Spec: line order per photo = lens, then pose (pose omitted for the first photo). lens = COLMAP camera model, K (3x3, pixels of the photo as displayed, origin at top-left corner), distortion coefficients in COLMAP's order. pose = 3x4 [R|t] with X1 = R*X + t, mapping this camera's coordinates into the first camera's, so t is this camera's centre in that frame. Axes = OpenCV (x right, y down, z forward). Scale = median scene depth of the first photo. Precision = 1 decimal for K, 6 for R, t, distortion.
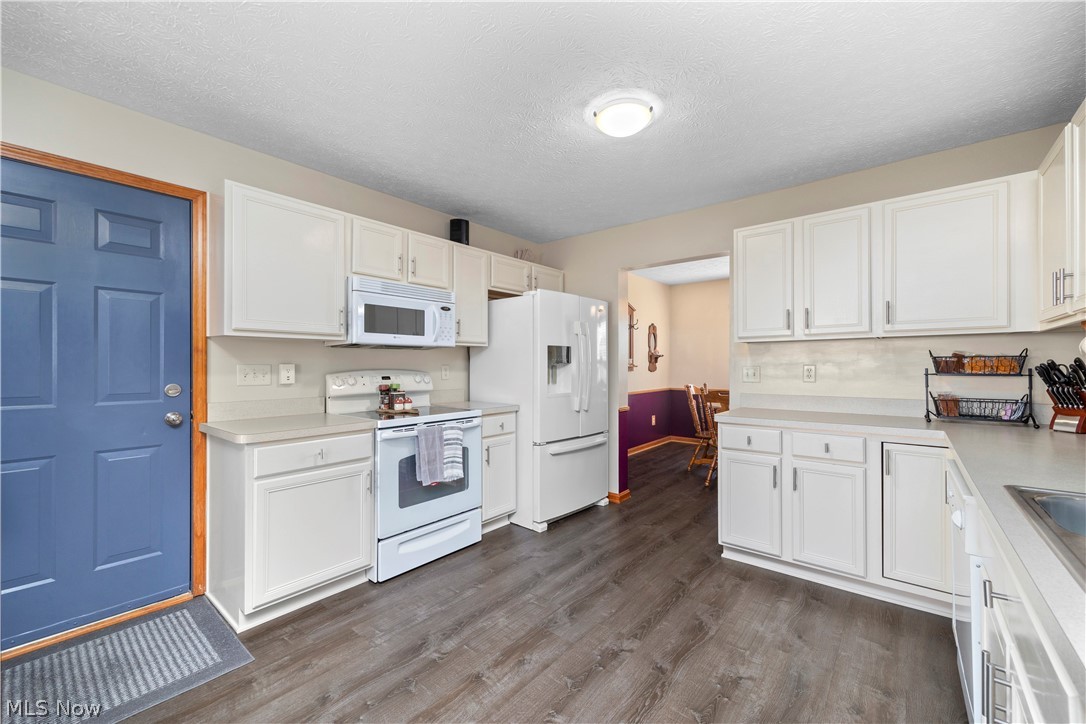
lens RADIAL K [[434.9, 0, 546.0], [0, 434.9, 364.0], [0, 0, 1]] dist [0.007015, -0.000826]
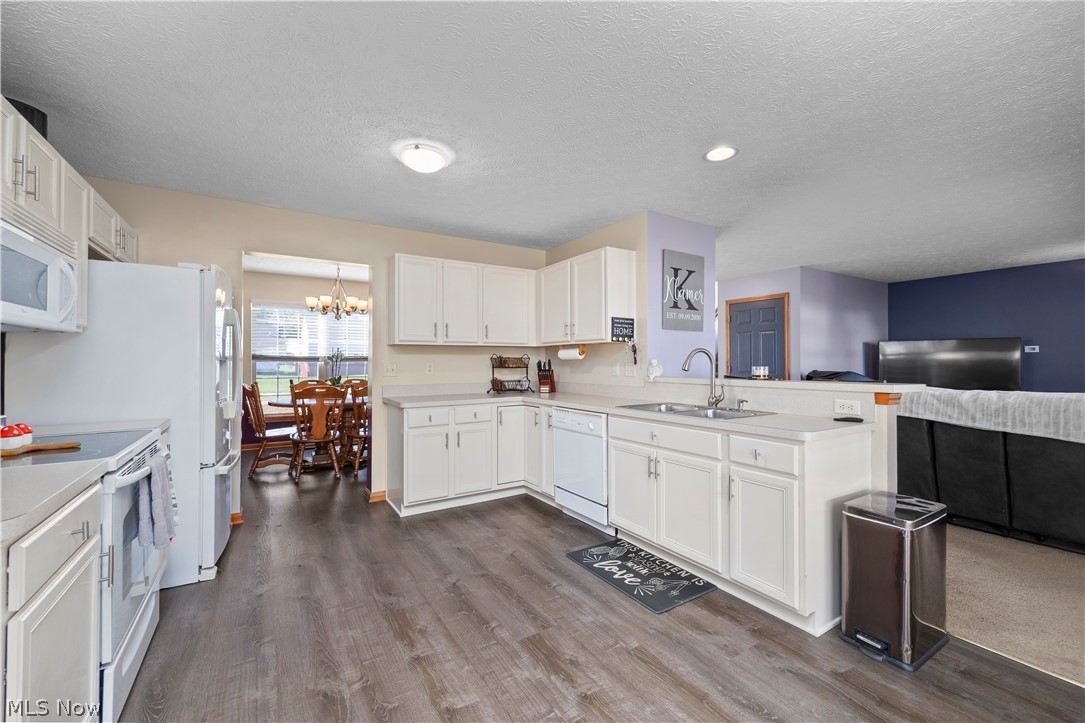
lens RADIAL K [[434.5, 0, 539.9], [0, 434.5, 355.4], [0, 0, 1]] dist [0.007015, -0.000826]
pose [[0.316371, 0.016054, 0.948500, -0.733107], [-0.003555, 0.999870, -0.015738, 0.000204], [-0.948629, 0.001607, 0.316387, 0.261991]]
